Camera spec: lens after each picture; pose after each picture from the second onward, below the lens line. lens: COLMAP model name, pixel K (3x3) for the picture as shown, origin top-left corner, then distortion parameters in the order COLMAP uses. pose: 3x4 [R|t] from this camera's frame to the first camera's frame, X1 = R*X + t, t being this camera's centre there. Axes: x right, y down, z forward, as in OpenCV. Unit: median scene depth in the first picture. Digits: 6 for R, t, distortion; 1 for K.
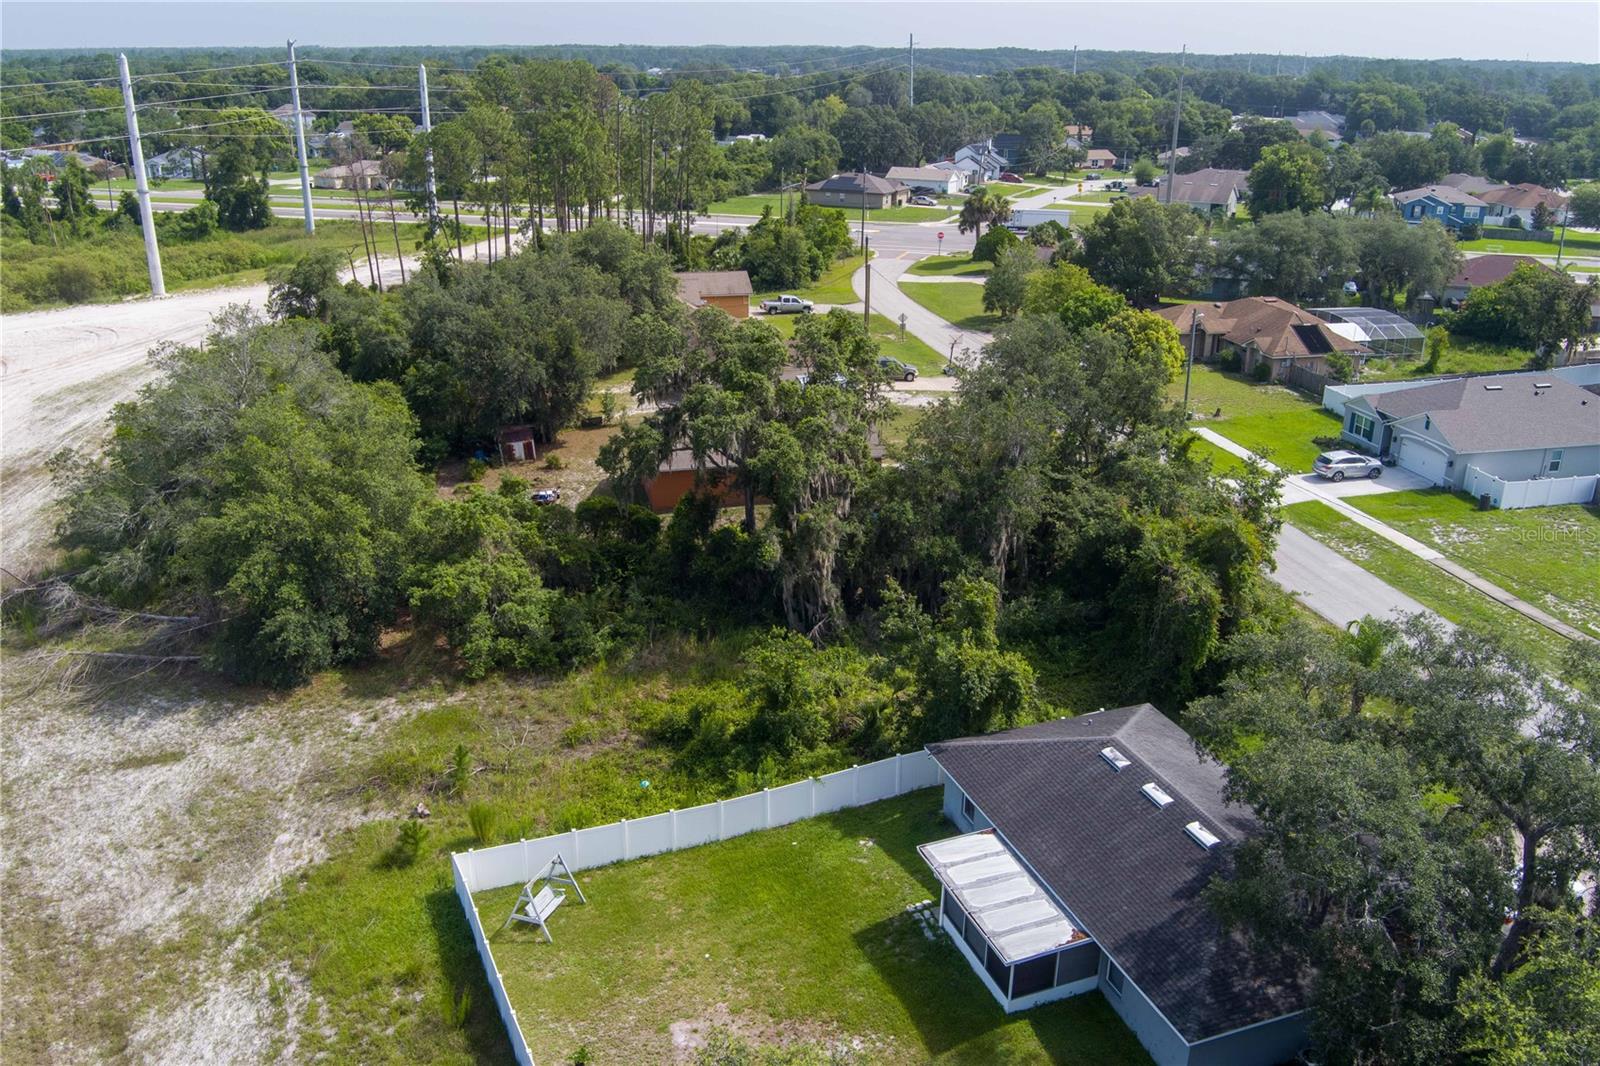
lens RADIAL K [[1297.3, 0, 798.2], [0, 1297.3, 520.8], [0, 0, 1]] dist [-0.082125, 0.037312]
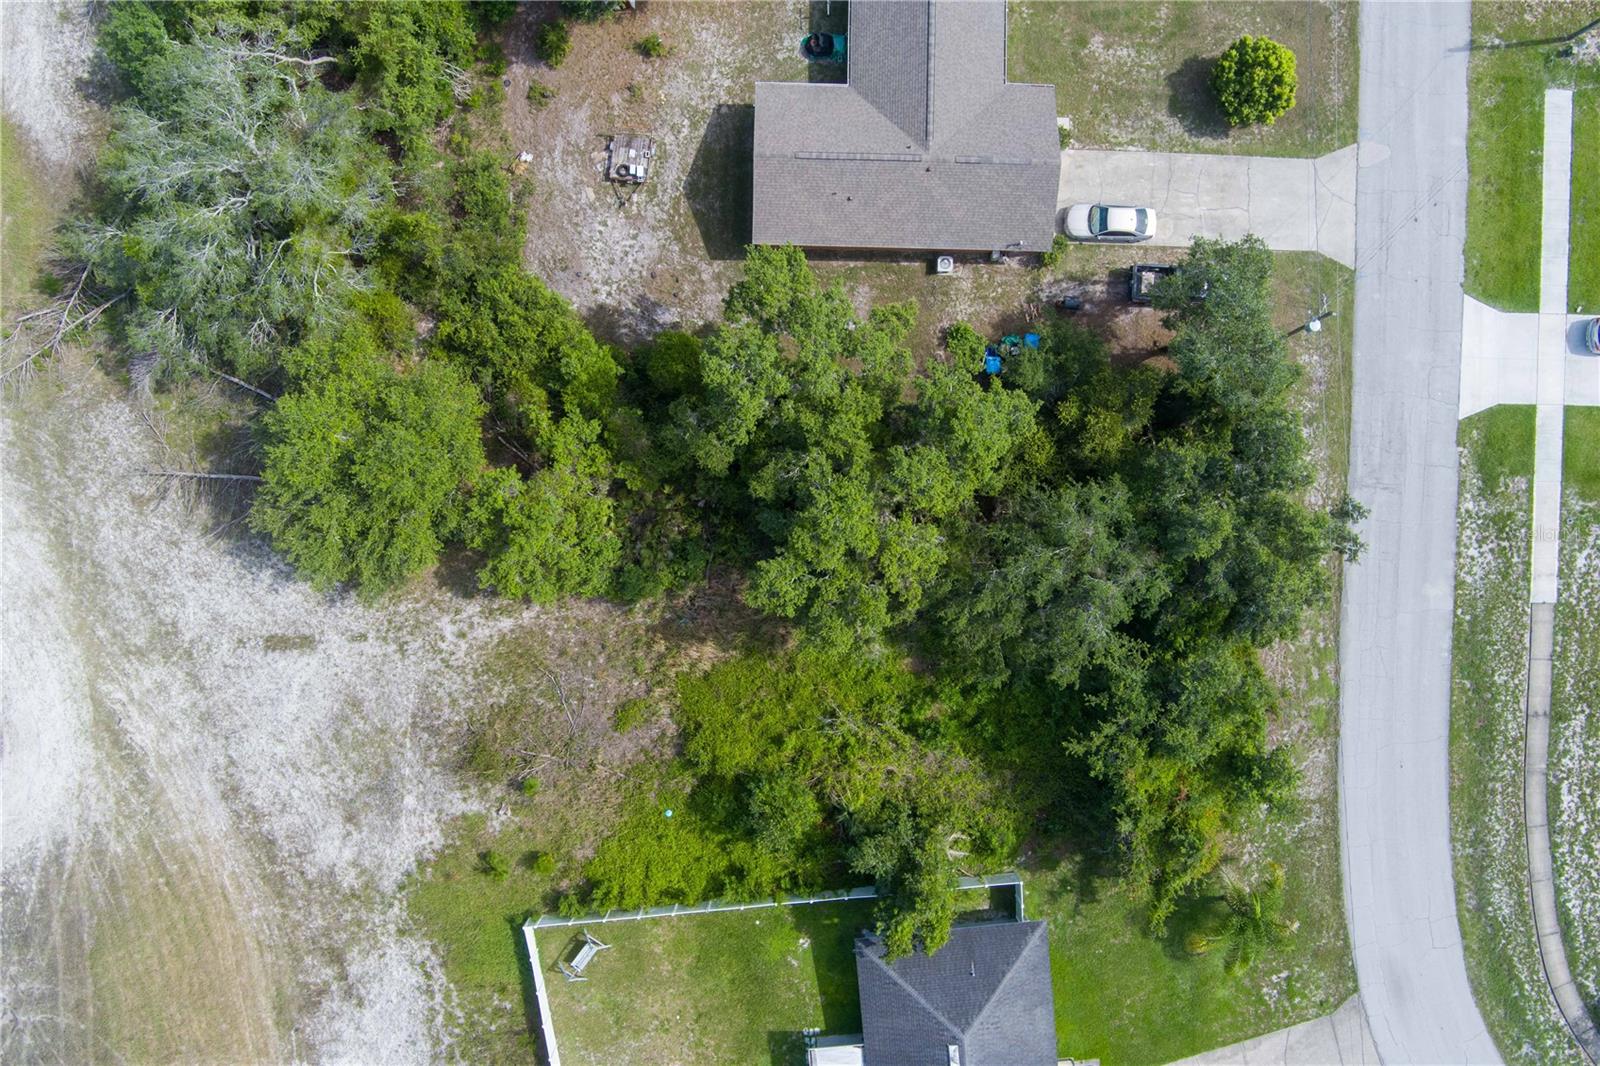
lens RADIAL K [[1297.3, 0, 787.8], [0, 1297.3, 535.7], [0, 0, 1]] dist [-0.082125, 0.037312]
pose [[0.968499, 0.248770, 0.011078, -0.076560], [-0.090589, 0.310540, 0.946234, -1.024028], [0.231955, -0.917430, 0.323294, 0.769735]]
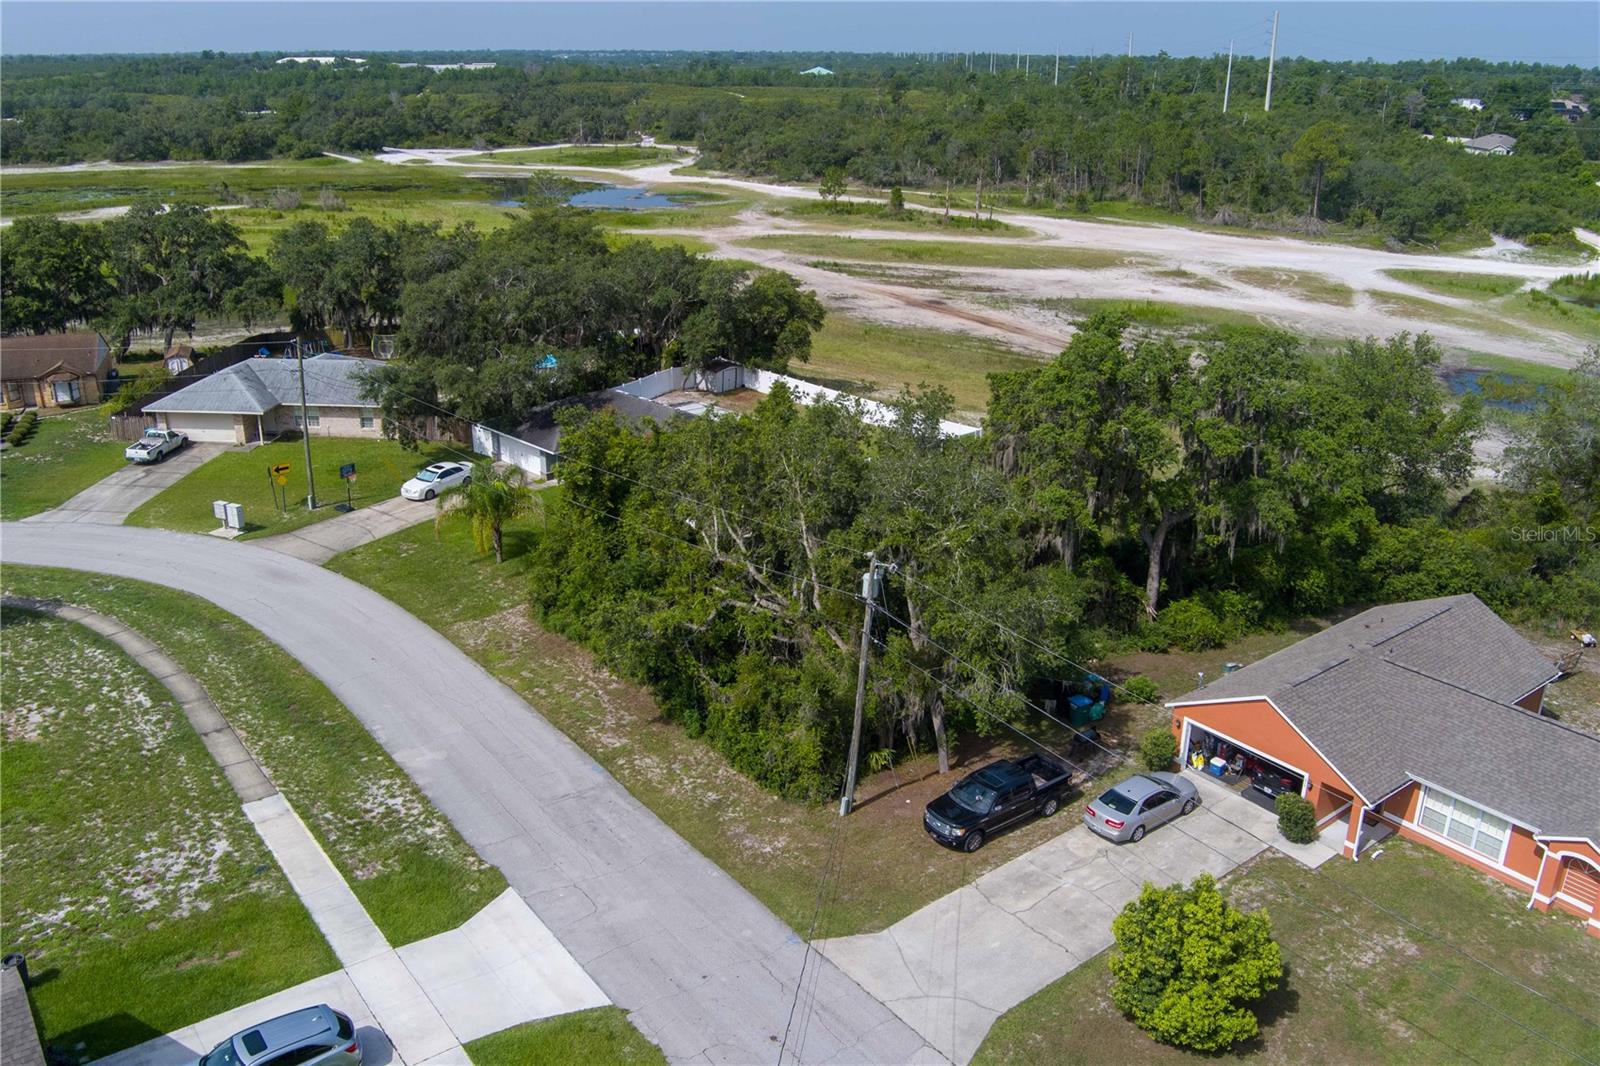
lens RADIAL K [[1297.3, 0, 798.8], [0, 1297.3, 528.1], [0, 0, 1]] dist [-0.082125, 0.037312]
pose [[-0.910119, 0.125623, -0.394845, 0.615226], [-0.160839, 0.771100, 0.616065, -0.622872], [0.381857, 0.624199, -0.681587, 1.804787]]
